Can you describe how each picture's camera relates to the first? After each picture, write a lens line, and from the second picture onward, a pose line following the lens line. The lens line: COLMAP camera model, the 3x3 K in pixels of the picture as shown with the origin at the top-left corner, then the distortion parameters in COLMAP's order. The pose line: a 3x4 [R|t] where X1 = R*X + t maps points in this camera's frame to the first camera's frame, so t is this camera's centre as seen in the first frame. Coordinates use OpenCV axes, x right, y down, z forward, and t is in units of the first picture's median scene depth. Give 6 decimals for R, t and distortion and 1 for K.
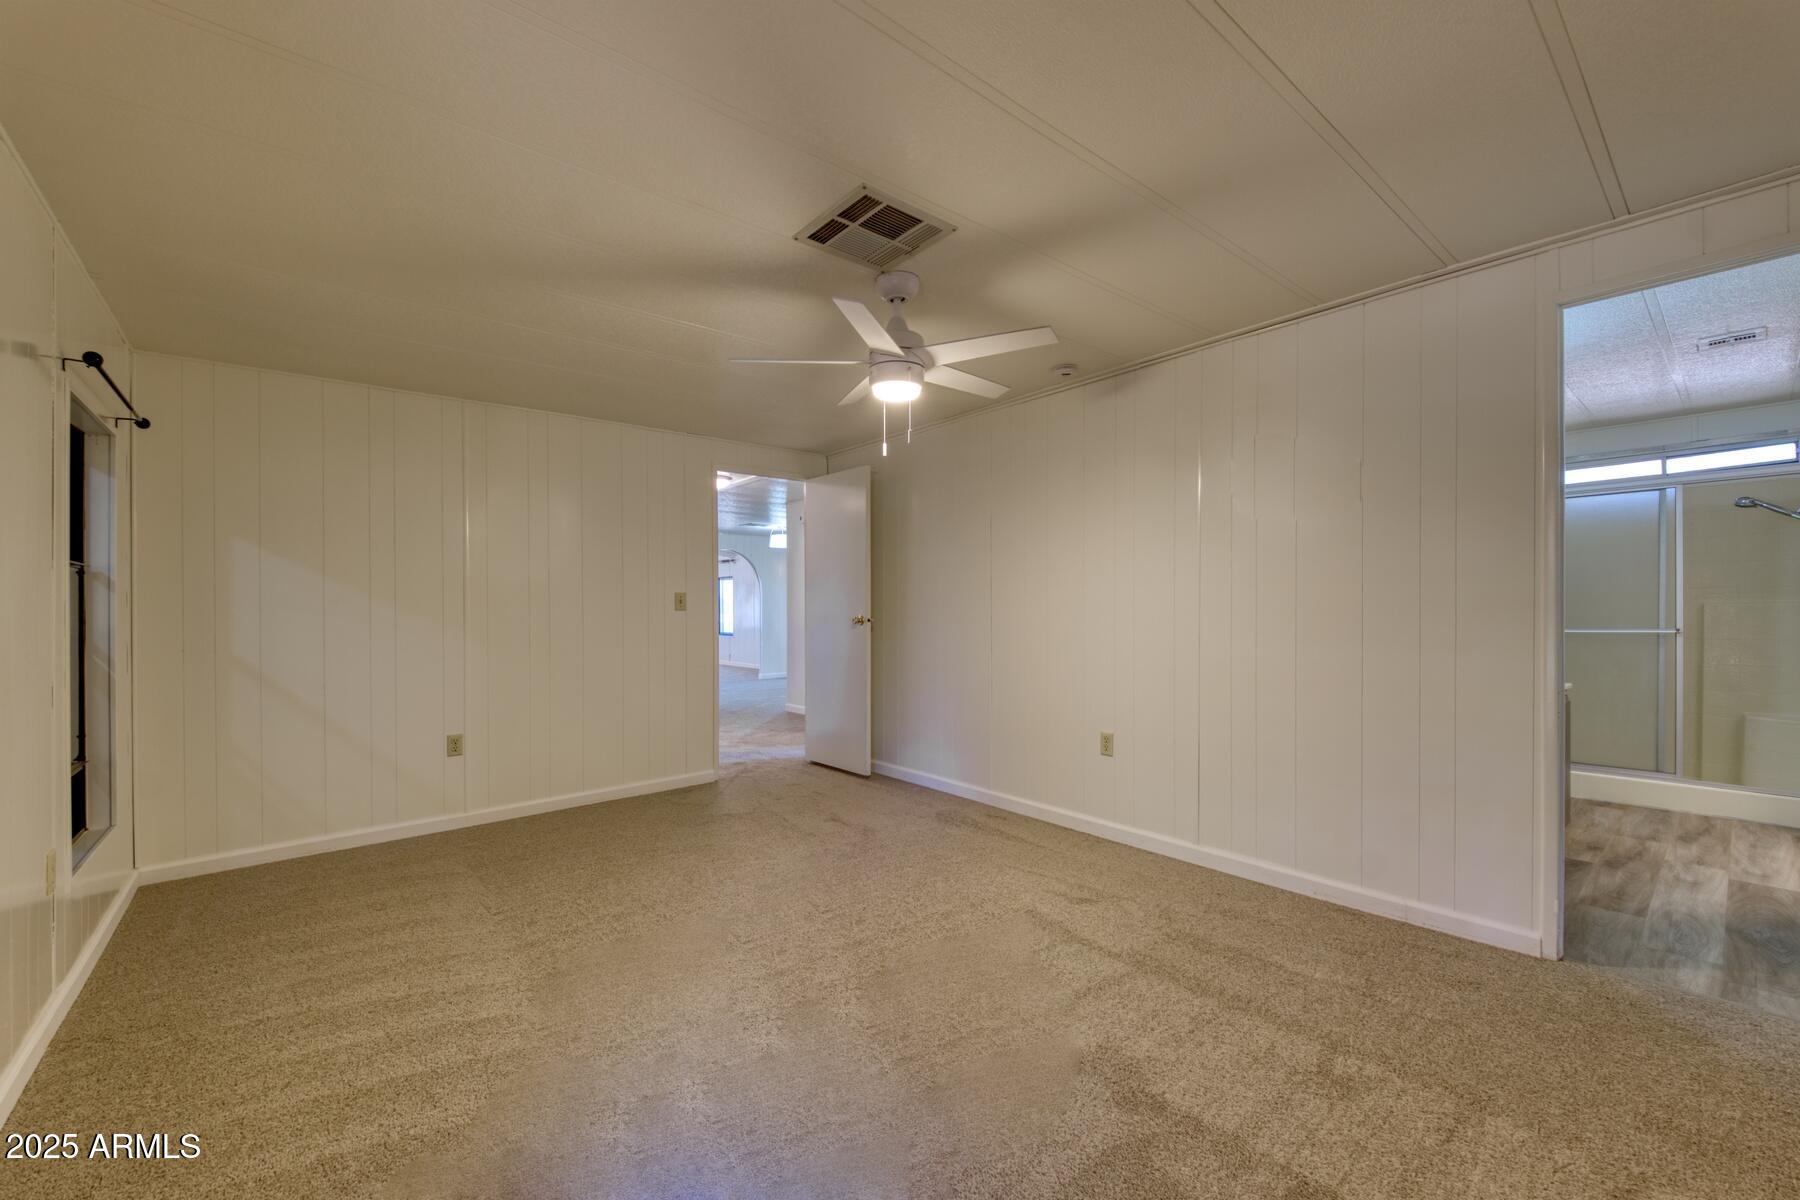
lens RADIAL K [[732.6, 0, 911.2], [0, 732.6, 603.1], [0, 0, 1]] dist [-0.018837, -0.000528]
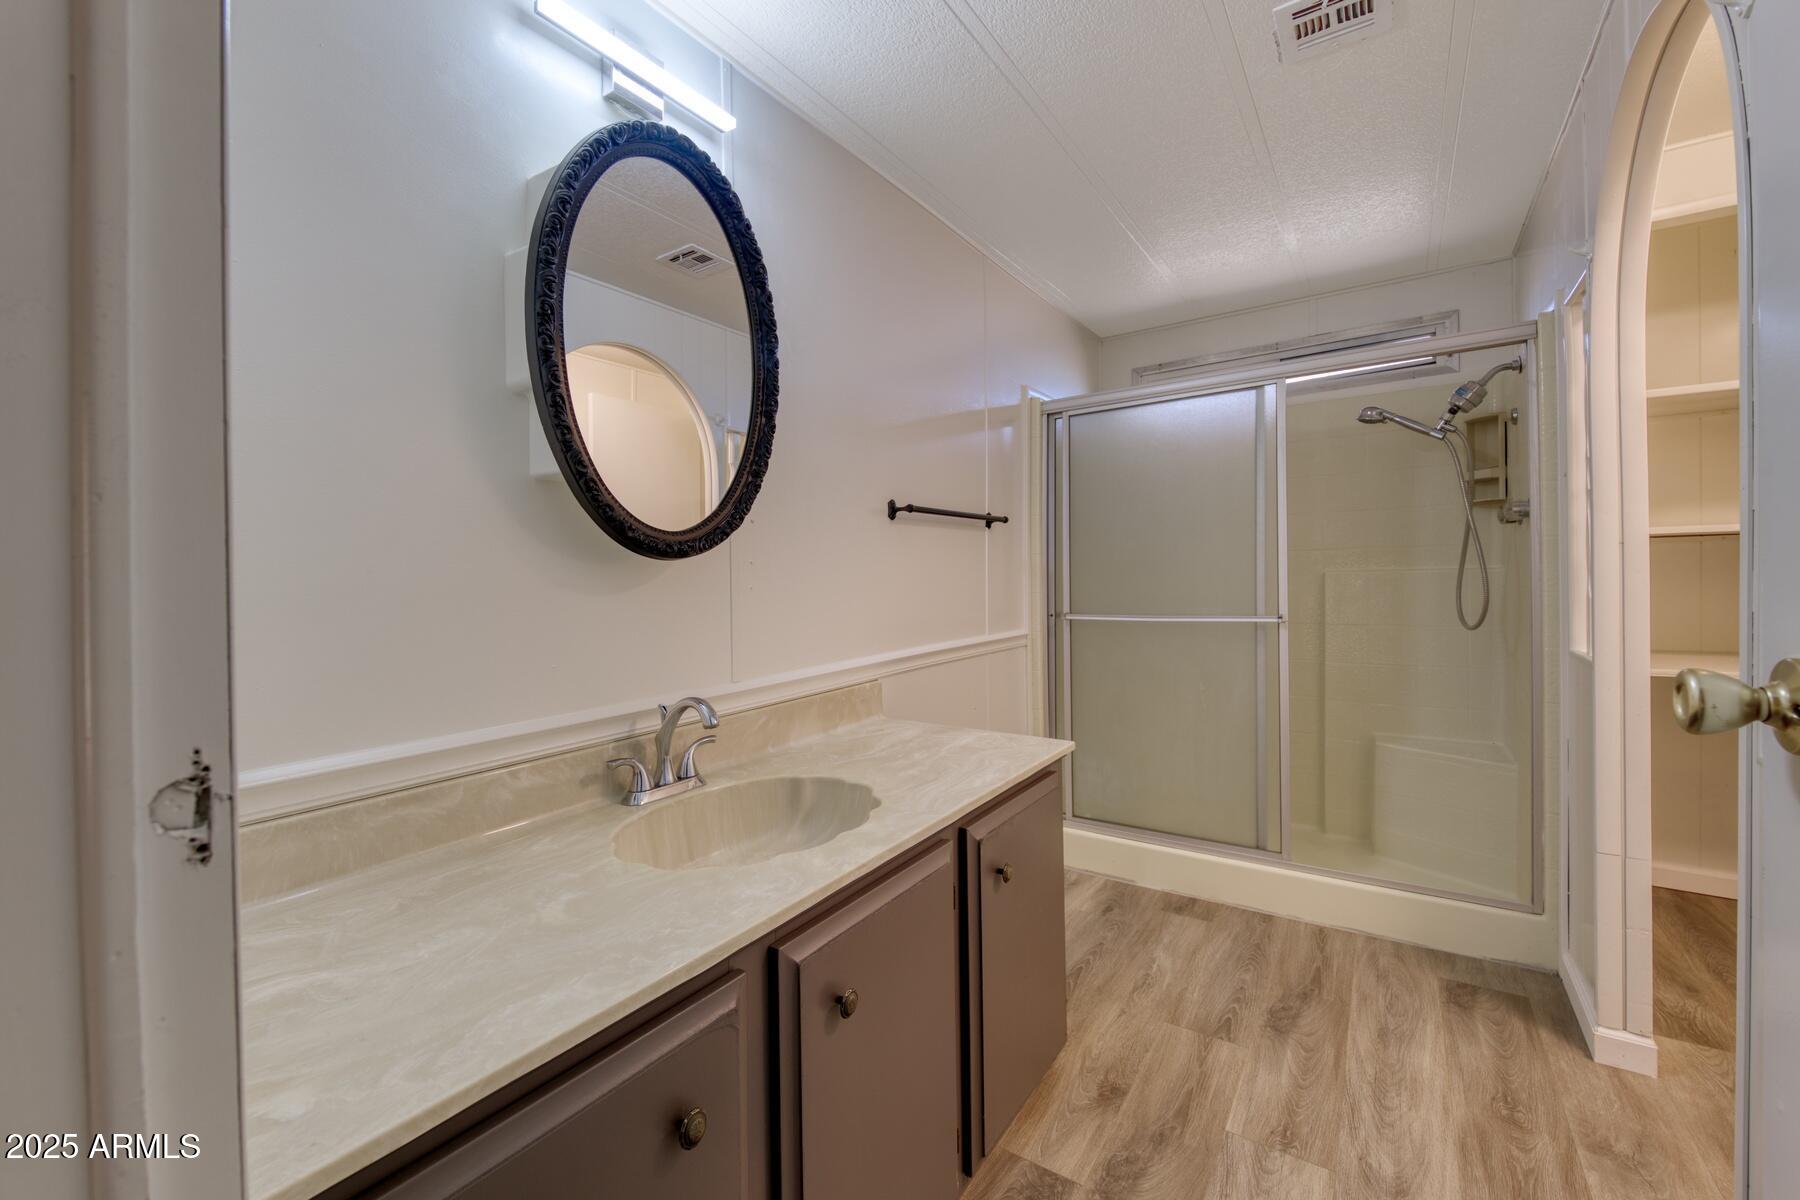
lens RADIAL K [[732.6, 0, 891.1], [0, 732.6, 594.2], [0, 0, 1]] dist [-0.018837, -0.000528]
pose [[0.964284, -0.027426, 0.263448, 0.579603], [0.022744, 0.999525, 0.020807, -0.002422], [-0.263893, -0.014071, 0.964449, 0.484211]]
